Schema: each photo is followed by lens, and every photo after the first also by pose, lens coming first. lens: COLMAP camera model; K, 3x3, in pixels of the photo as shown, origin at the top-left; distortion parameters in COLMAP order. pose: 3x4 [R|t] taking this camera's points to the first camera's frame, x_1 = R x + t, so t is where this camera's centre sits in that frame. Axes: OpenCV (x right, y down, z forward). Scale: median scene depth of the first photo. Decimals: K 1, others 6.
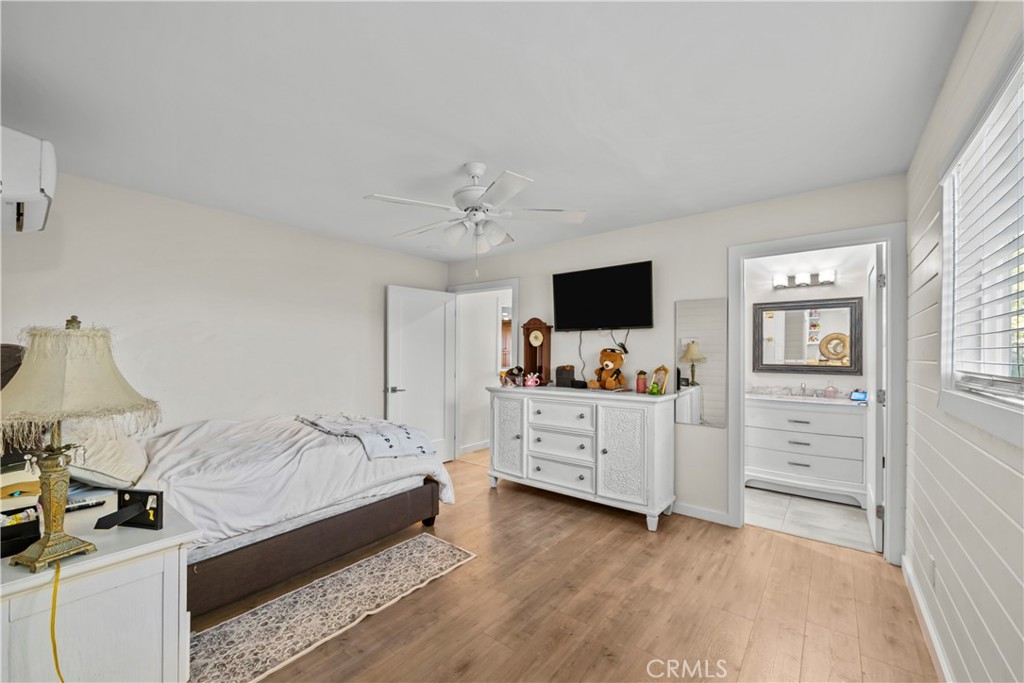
lens RADIAL K [[406.6, 0, 510.2], [0, 406.6, 350.8], [0, 0, 1]] dist [-0.001039, 0.000113]
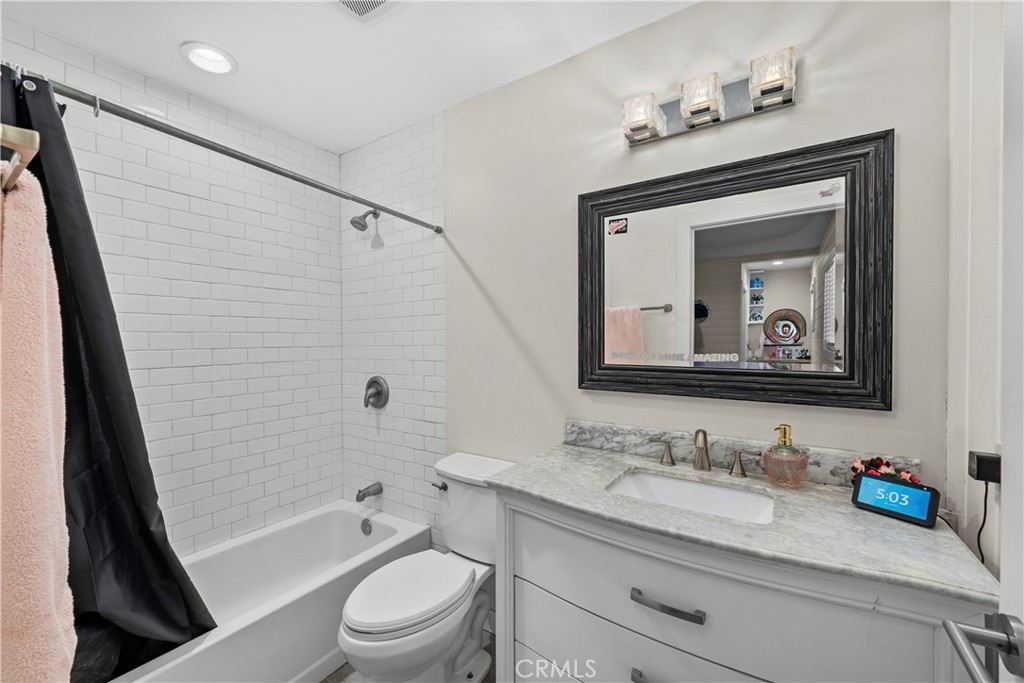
lens RADIAL K [[406.6, 0, 511.9], [0, 406.6, 340.4], [0, 0, 1]] dist [-0.001039, 0.000113]
pose [[0.995862, -0.007542, 0.090561, 0.510222], [0.006655, 0.999927, 0.010087, 0.006811], [-0.090630, -0.009443, 0.995840, 0.654556]]
